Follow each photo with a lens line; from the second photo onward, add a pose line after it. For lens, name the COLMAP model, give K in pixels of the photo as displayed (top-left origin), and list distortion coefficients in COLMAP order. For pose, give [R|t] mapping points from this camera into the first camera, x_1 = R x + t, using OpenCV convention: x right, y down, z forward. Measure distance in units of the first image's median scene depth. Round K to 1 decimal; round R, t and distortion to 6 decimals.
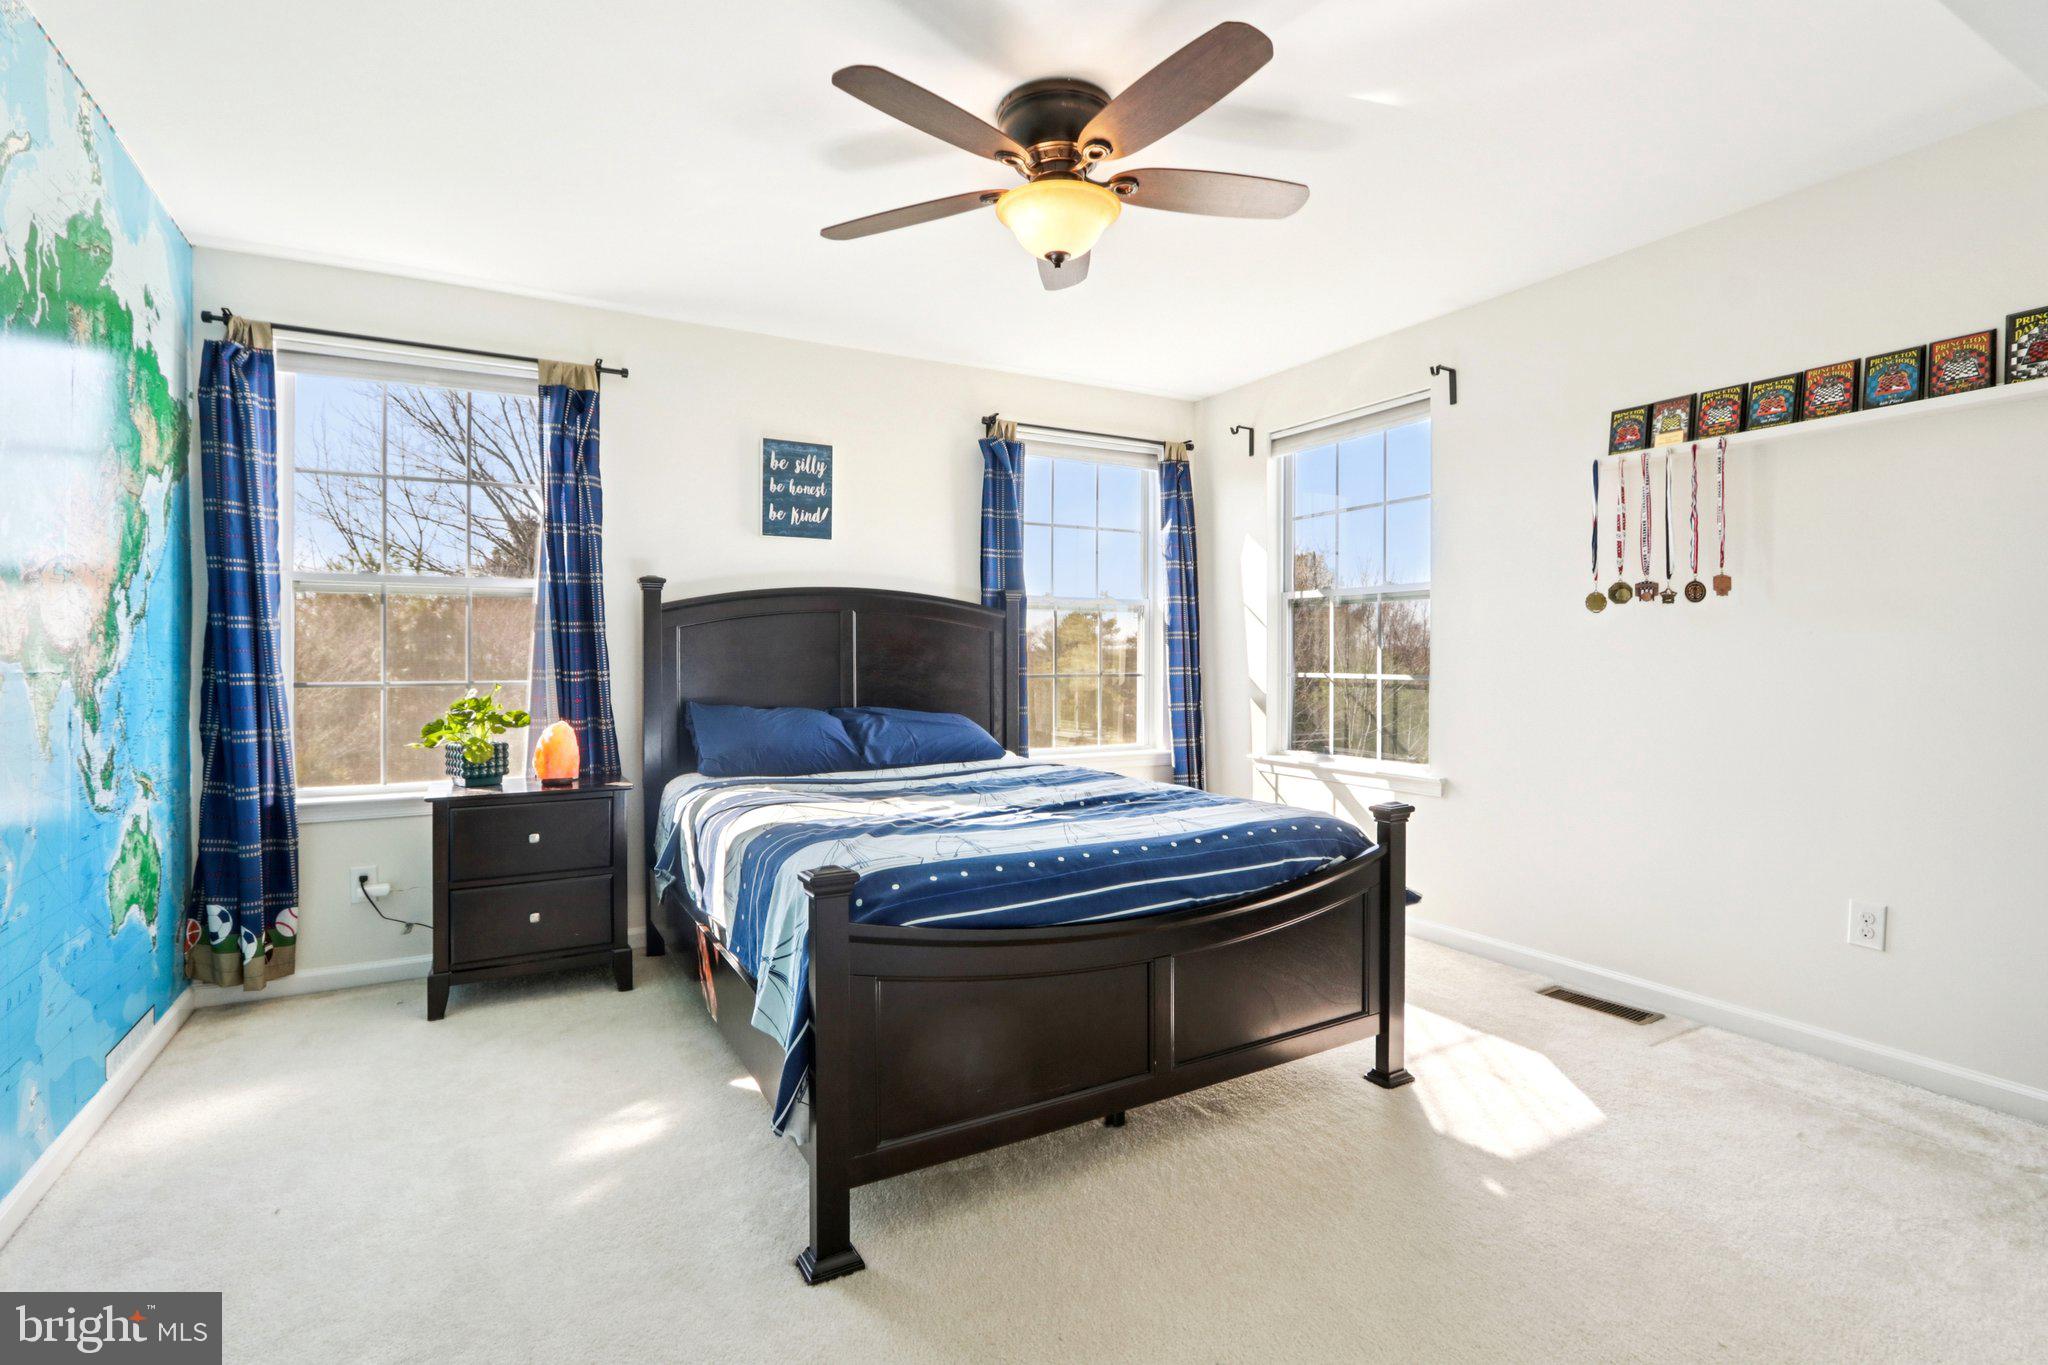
lens RADIAL K [[943.6, 0, 1022.4], [0, 943.6, 663.8], [0, 0, 1]] dist [-0.016975, -0.000052]
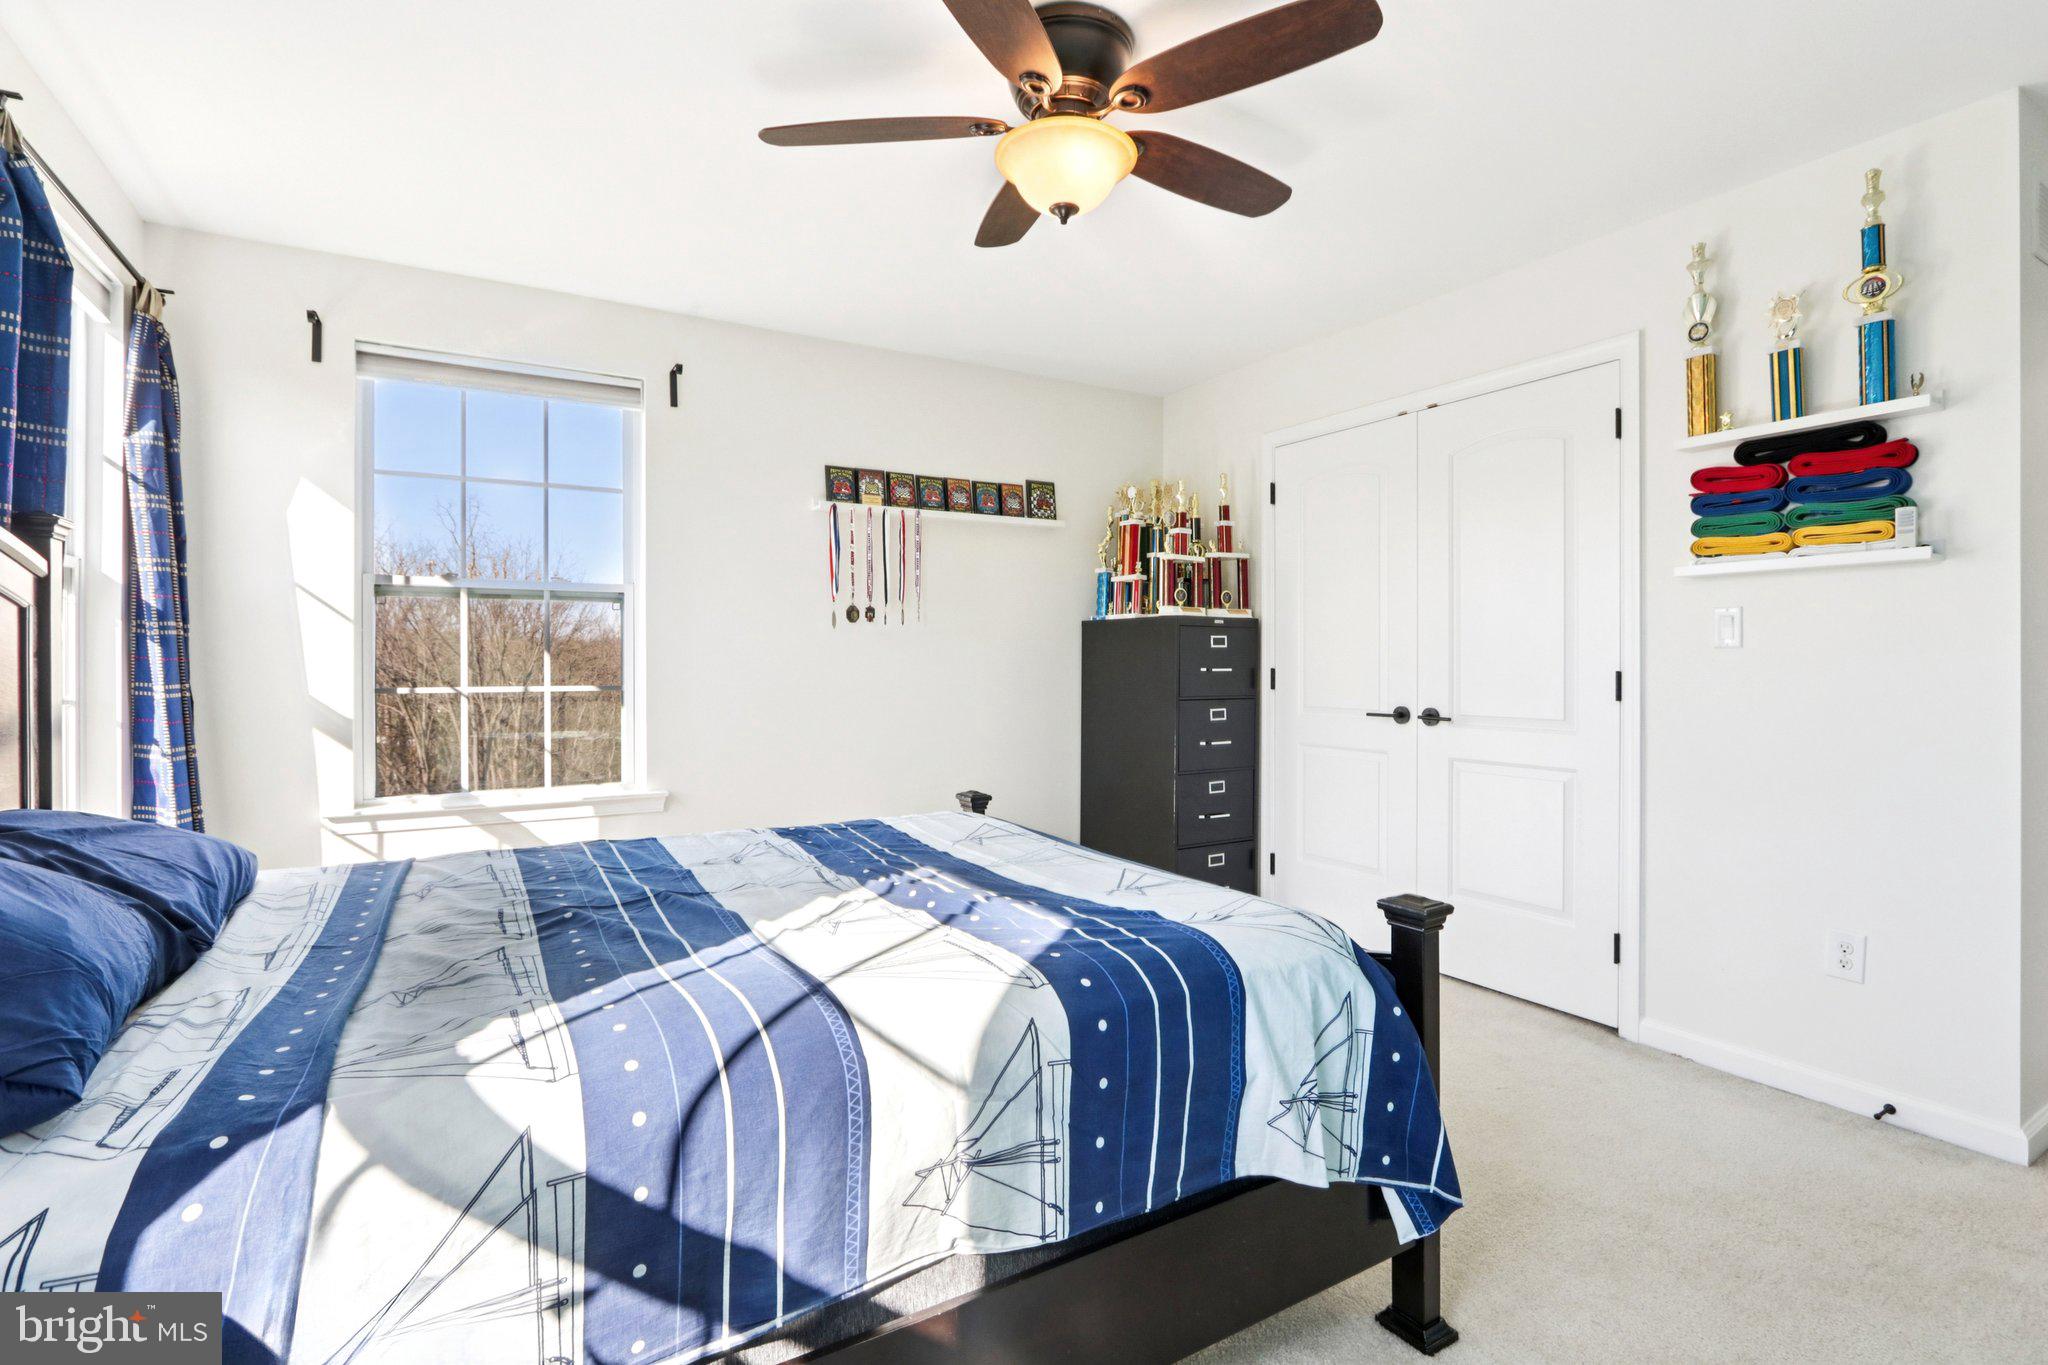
lens RADIAL K [[943.6, 0, 1023.0], [0, 943.6, 675.4], [0, 0, 1]] dist [-0.016975, -0.000052]
pose [[0.000030, -0.006661, 0.999978, -0.487616], [0.011406, 0.999913, 0.006661, 0.000648], [-0.999935, 0.011406, 0.000106, 0.597997]]
